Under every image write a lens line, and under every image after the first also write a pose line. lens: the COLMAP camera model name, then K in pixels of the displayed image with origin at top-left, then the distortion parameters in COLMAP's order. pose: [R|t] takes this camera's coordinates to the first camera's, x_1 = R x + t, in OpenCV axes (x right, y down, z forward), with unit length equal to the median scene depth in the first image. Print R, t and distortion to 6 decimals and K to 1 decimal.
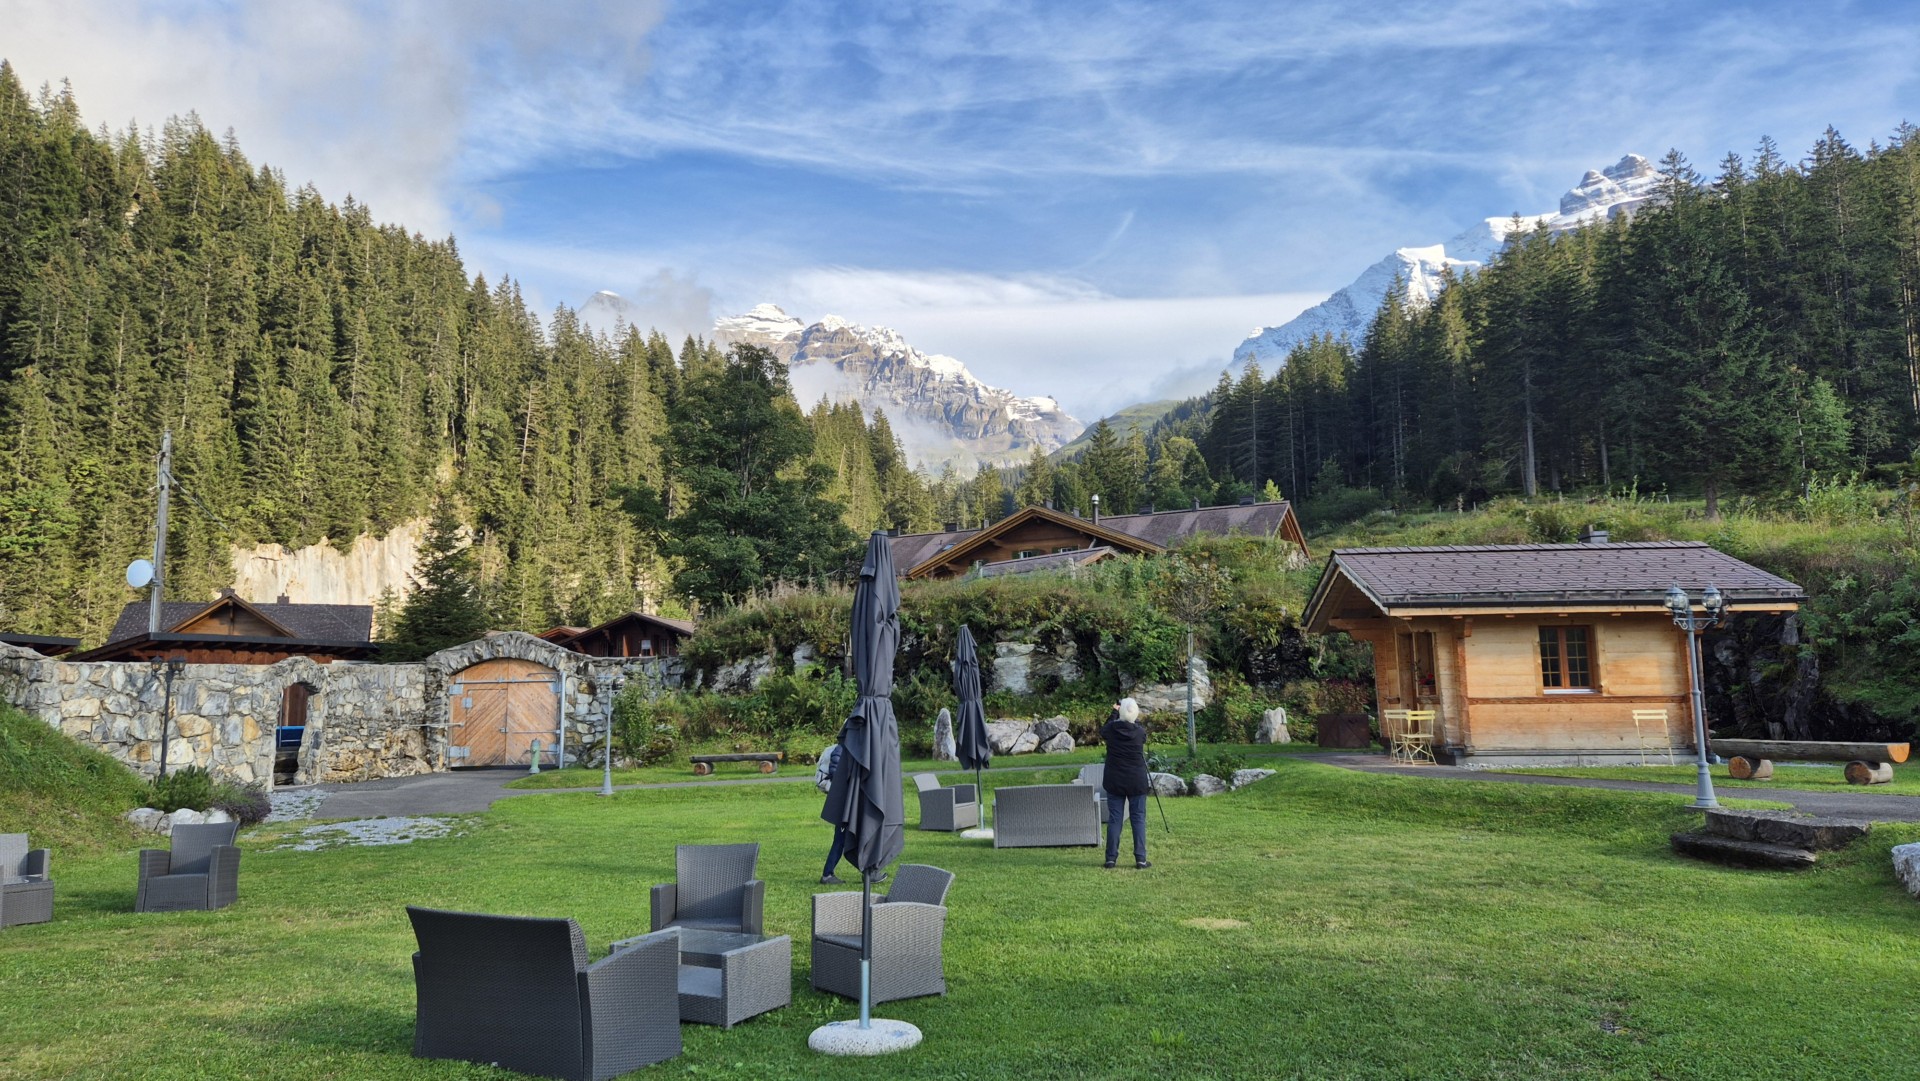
lens RADIAL K [[1322.0, 0, 952.3], [0, 1322.0, 532.1], [0, 0, 1]] dist [0.072567, -0.030681]
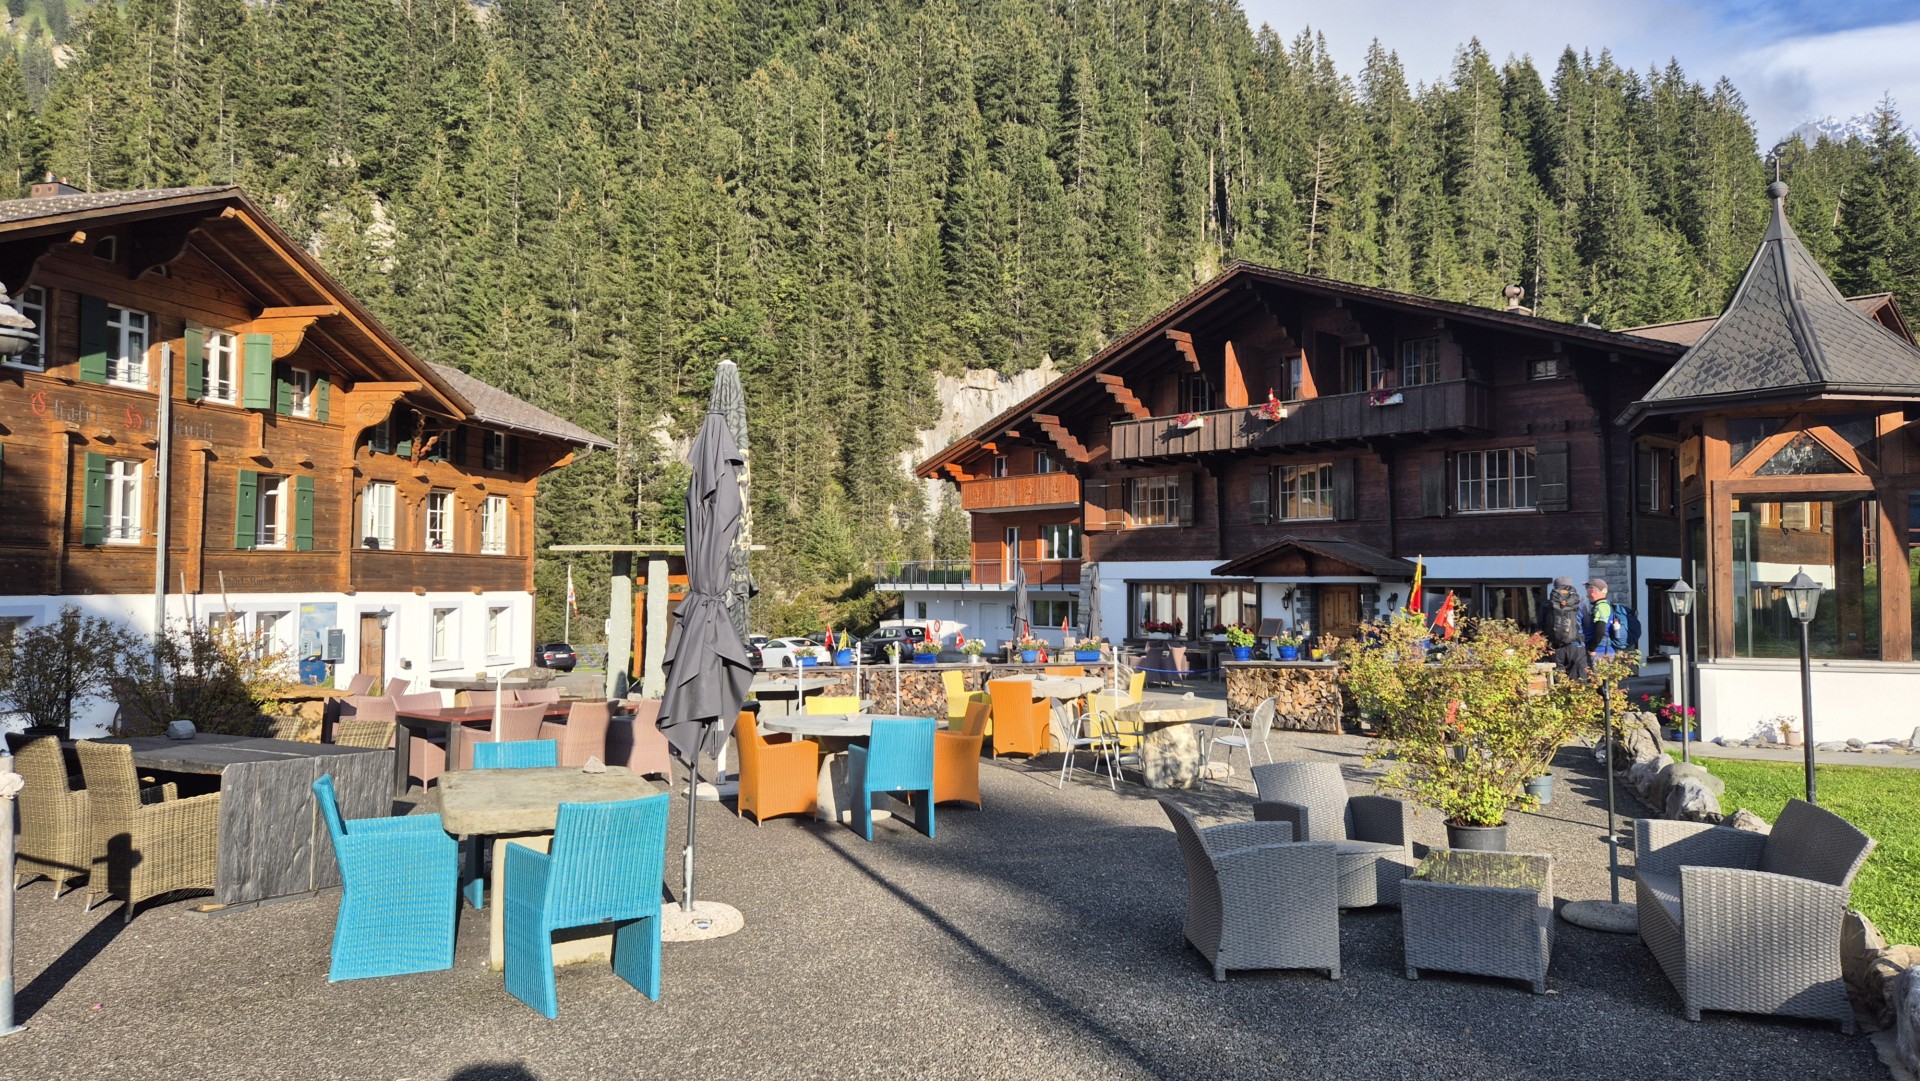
lens RADIAL K [[1322.0, 0, 931.1], [0, 1322.0, 534.6], [0, 0, 1]] dist [0.072567, -0.030681]
pose [[0.792226, -0.007746, -0.610179, -0.052620], [0.063391, 0.995554, 0.069665, 0.047585], [0.606927, -0.093870, 0.789195, 0.341561]]
